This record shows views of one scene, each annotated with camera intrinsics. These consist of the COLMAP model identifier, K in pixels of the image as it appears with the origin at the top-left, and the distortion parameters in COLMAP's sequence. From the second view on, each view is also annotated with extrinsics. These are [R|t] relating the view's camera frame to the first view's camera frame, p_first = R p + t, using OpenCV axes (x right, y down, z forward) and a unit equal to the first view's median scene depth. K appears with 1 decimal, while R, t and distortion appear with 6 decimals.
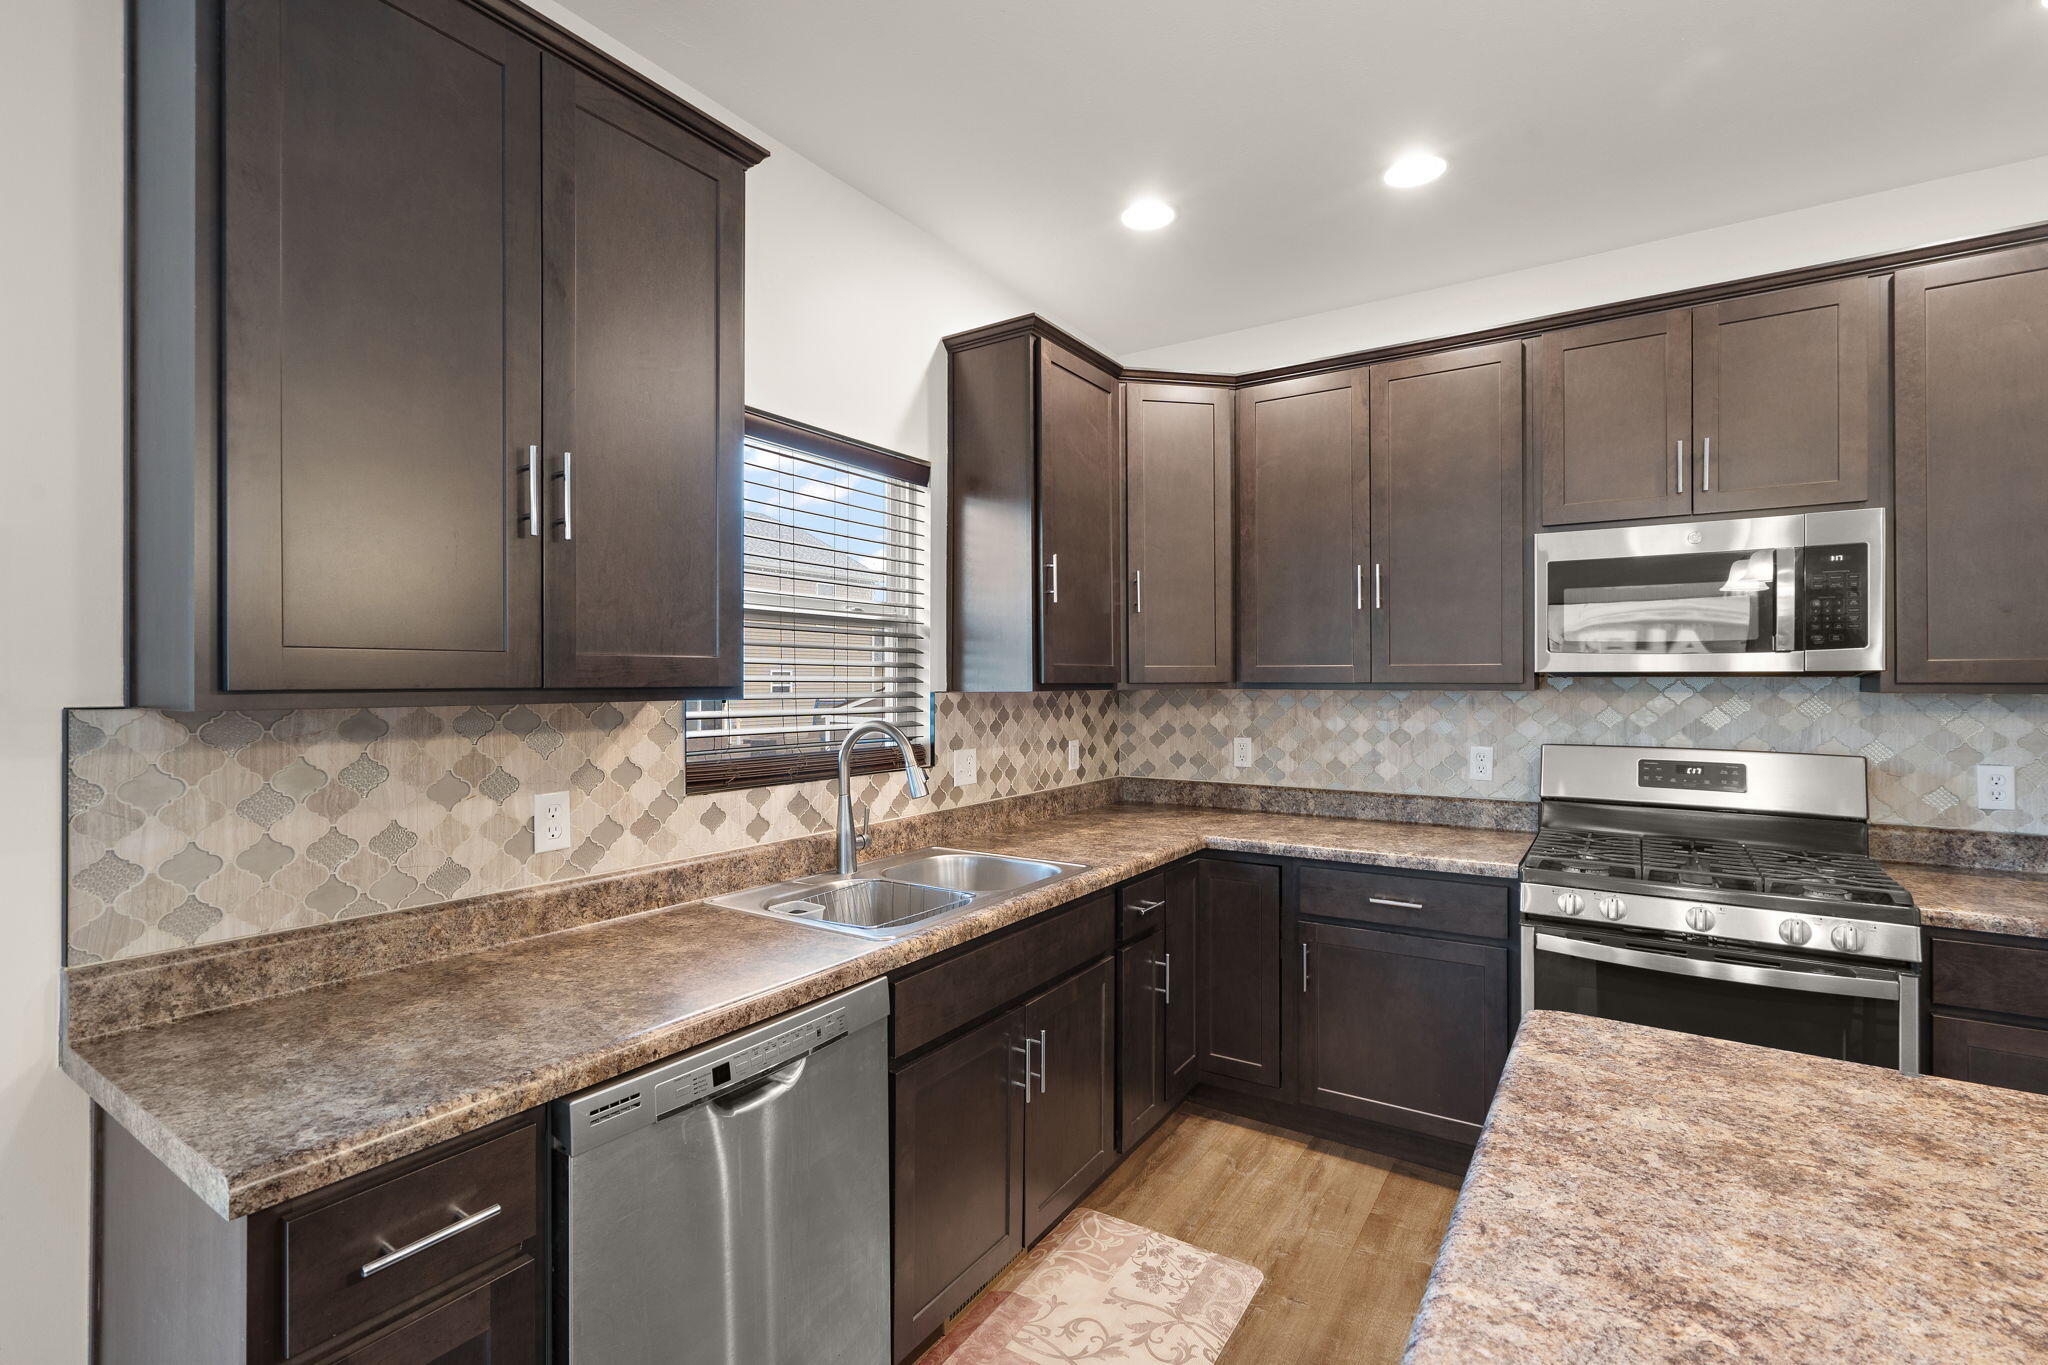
lens RADIAL K [[920.8, 0, 1023.3], [0, 920.8, 679.2], [0, 0, 1]] dist [-0.002489, 0.000553]
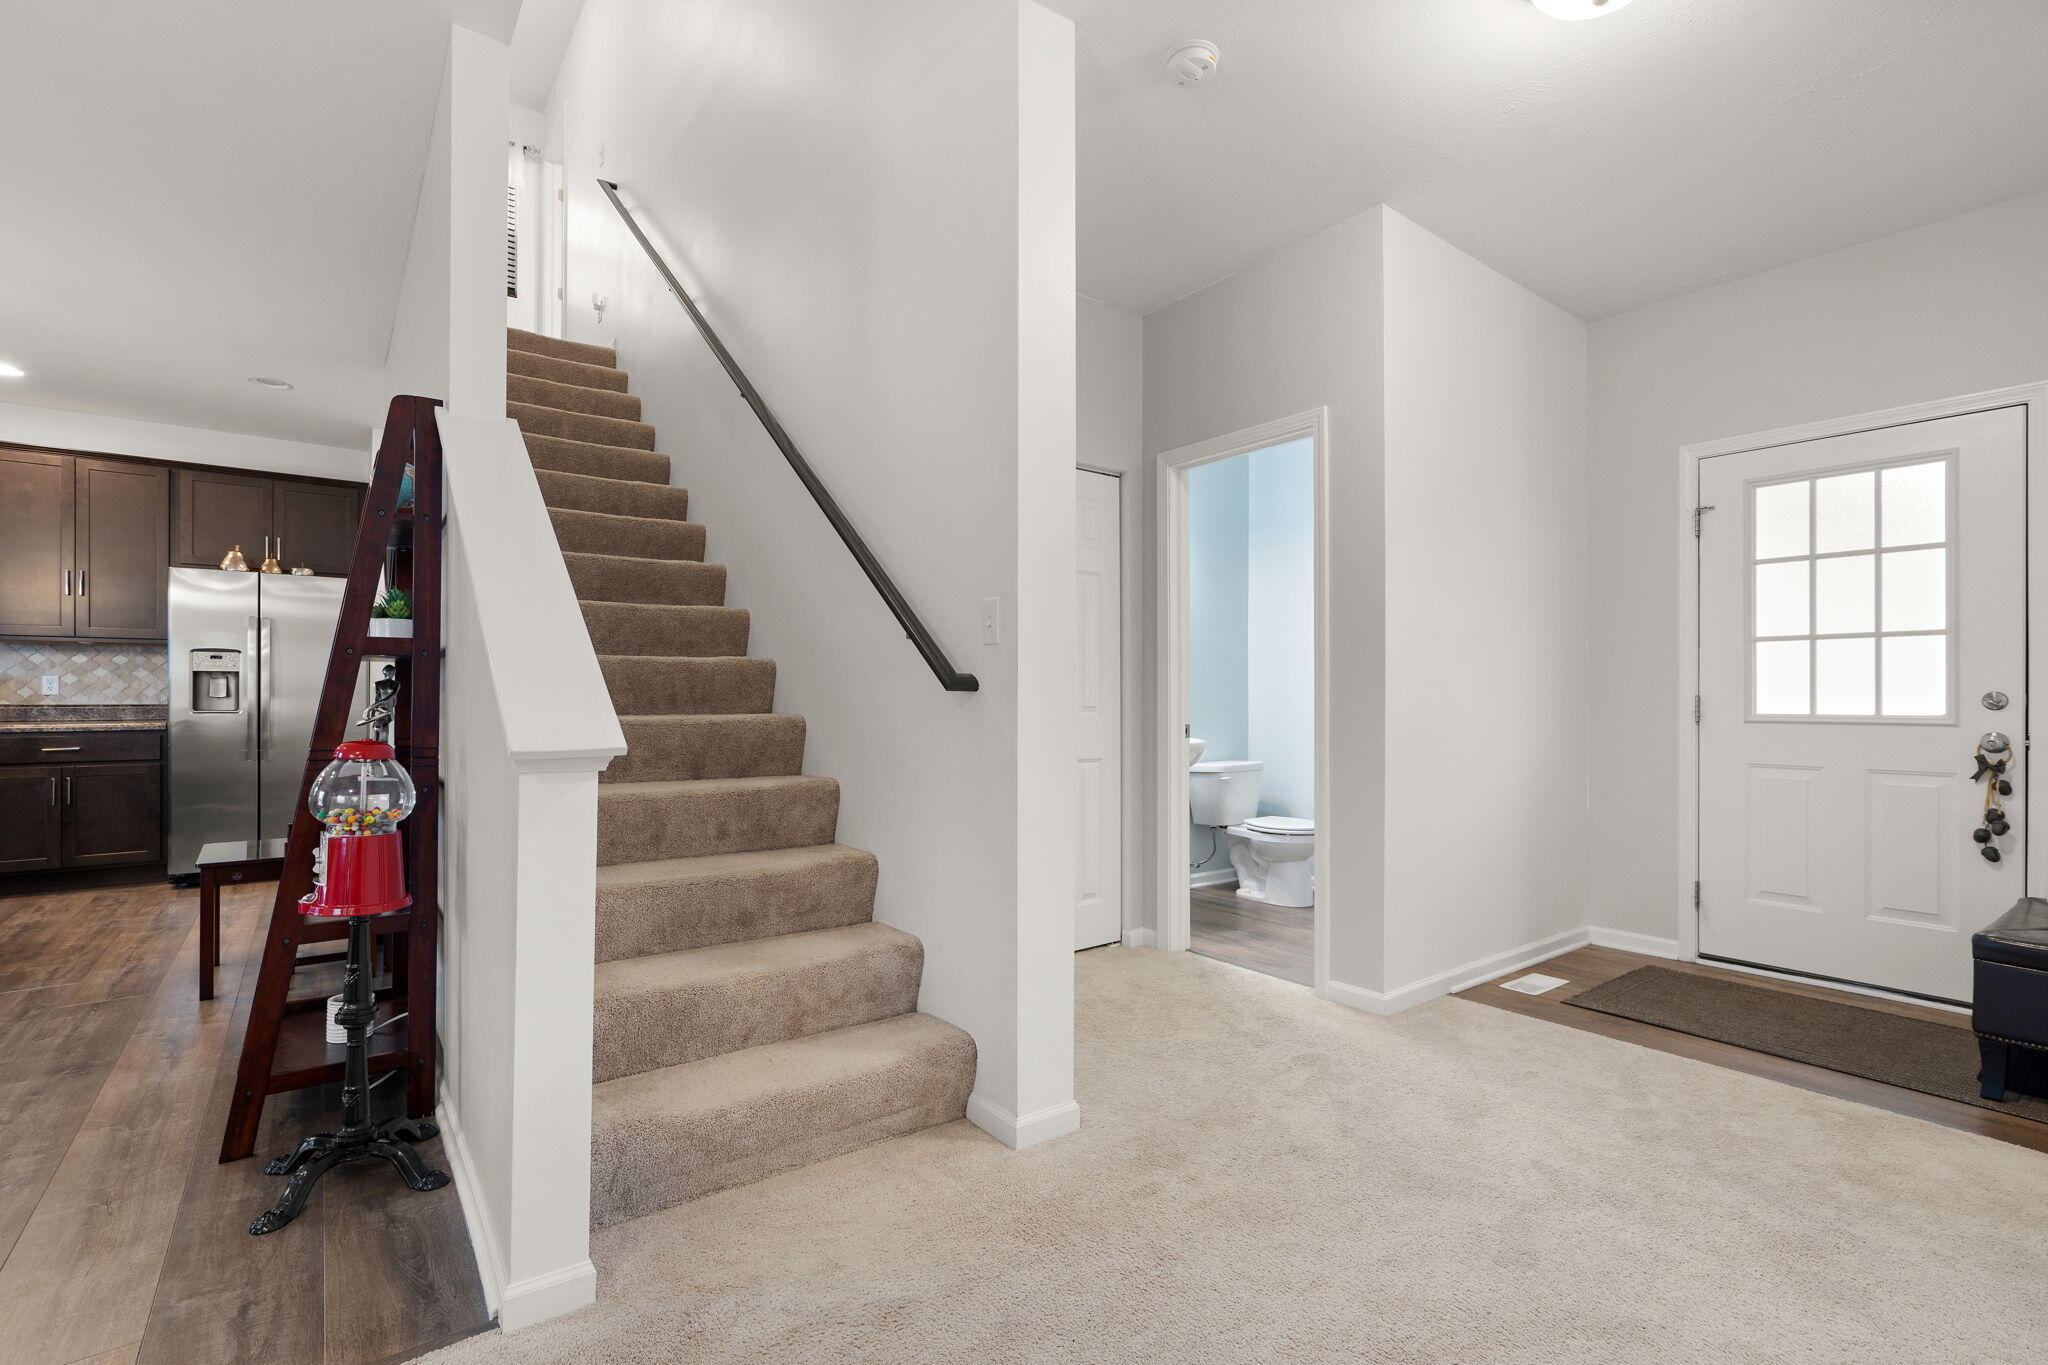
lens RADIAL K [[917.0, 0, 1019.9], [0, 917.0, 696.3], [0, 0, 1]] dist [-0.003020, -0.000407]
pose [[0.323864, 0.002233, 0.946101, -0.265284], [-0.004119, 0.999991, -0.000950, 0.126117], [-0.946095, -0.003589, 0.323870, -1.803259]]
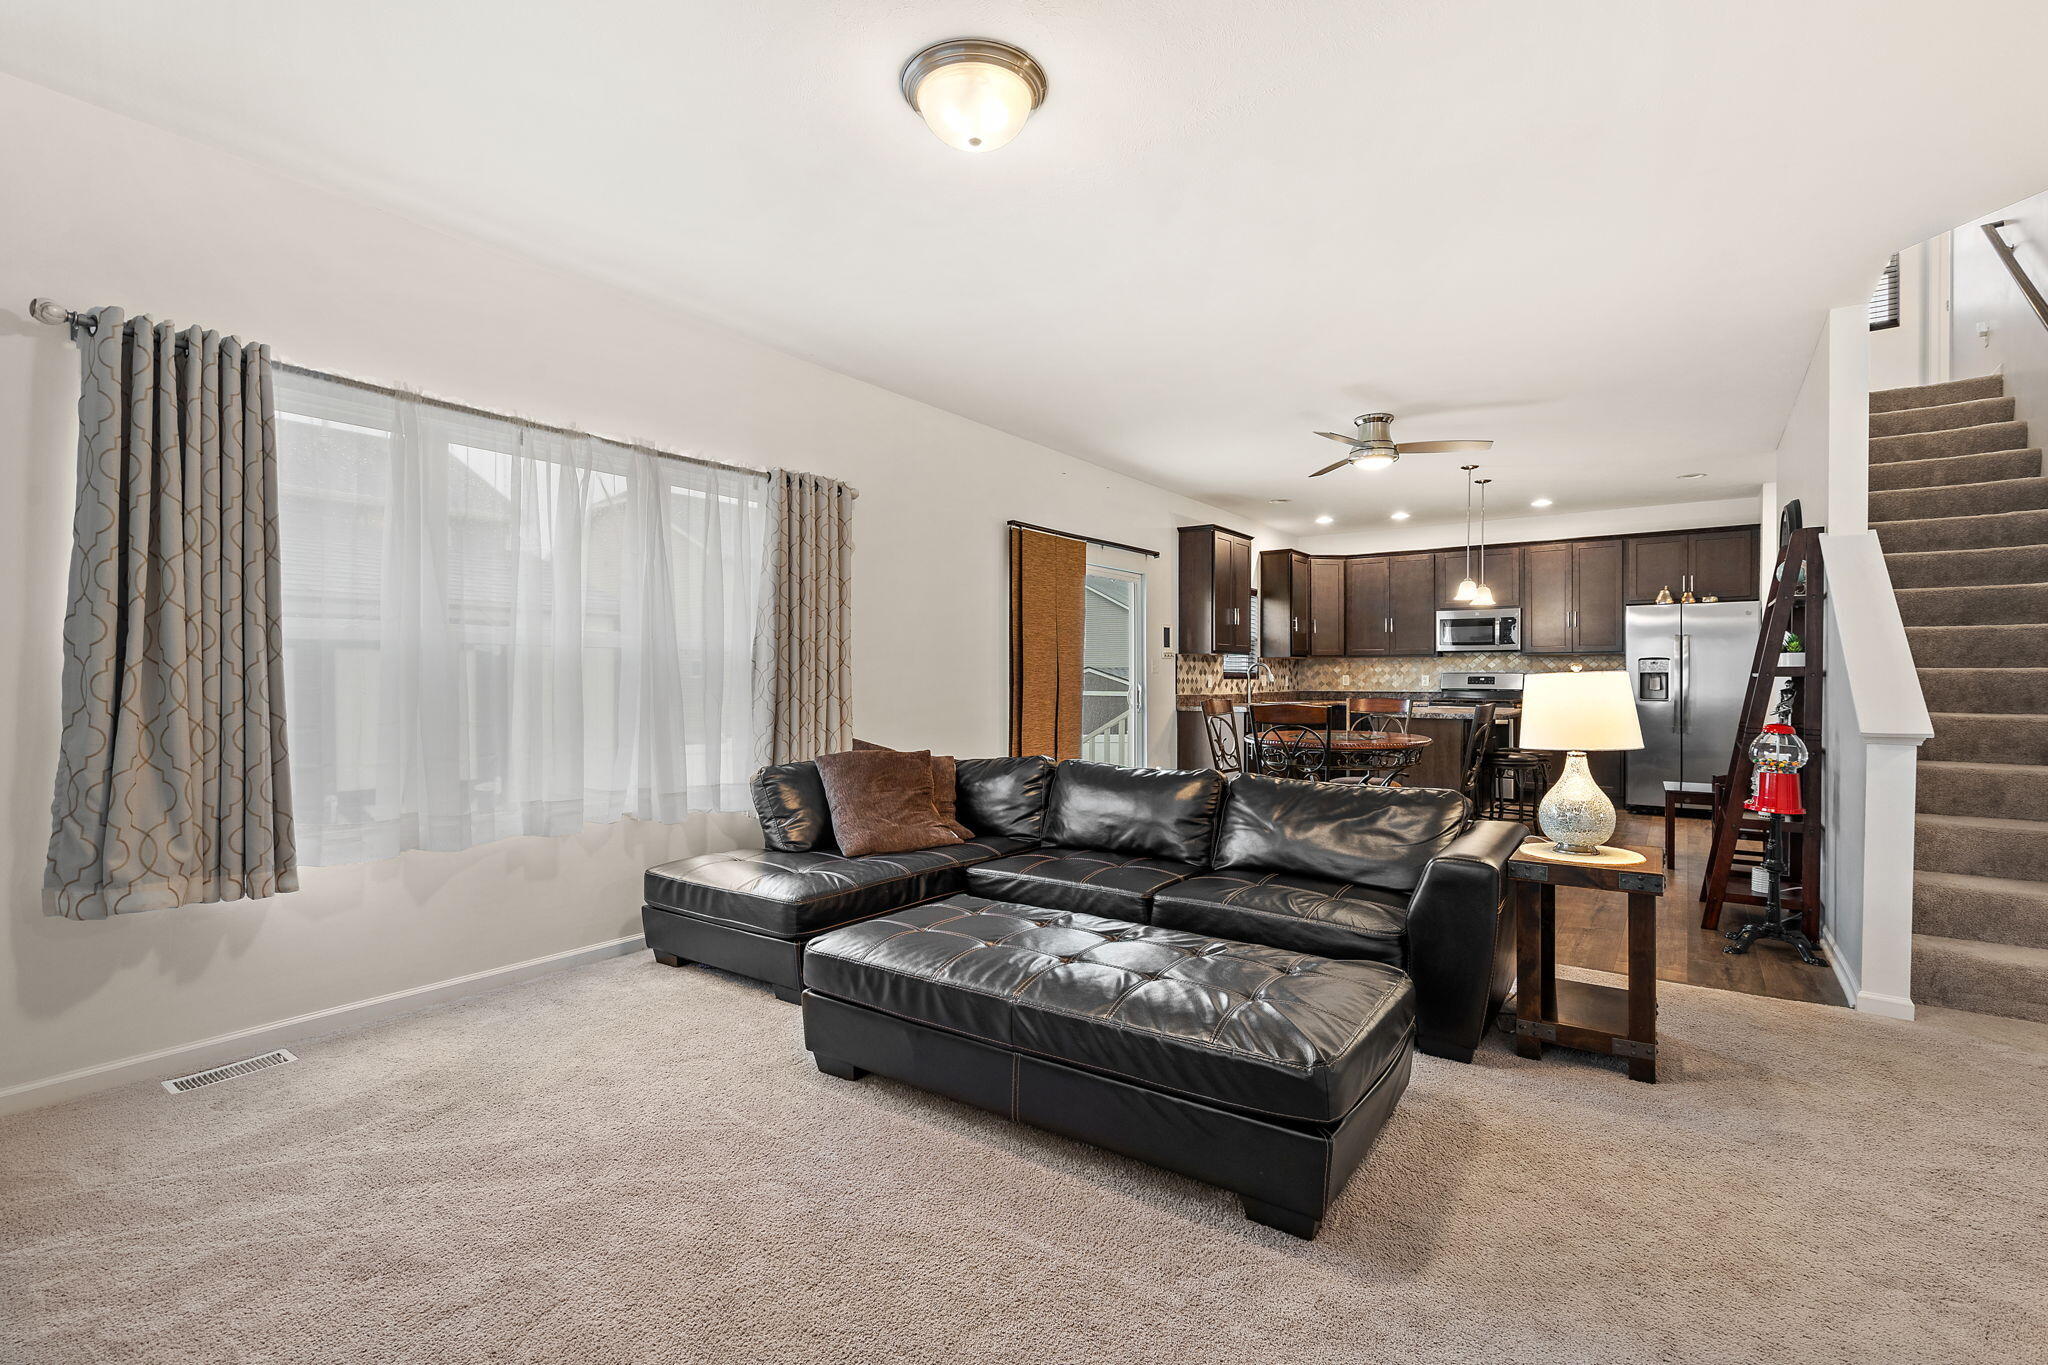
lens RADIAL K [[914.6, 0, 1025.3], [0, 914.6, 679.5], [0, 0, 1]] dist [-0.001153, -0.000057]
pose [[0.999223, 0.000730, -0.039394, -0.876118], [-0.000566, 0.999991, 0.004173, 0.088141], [0.039397, -0.004148, 0.999215, -2.558222]]
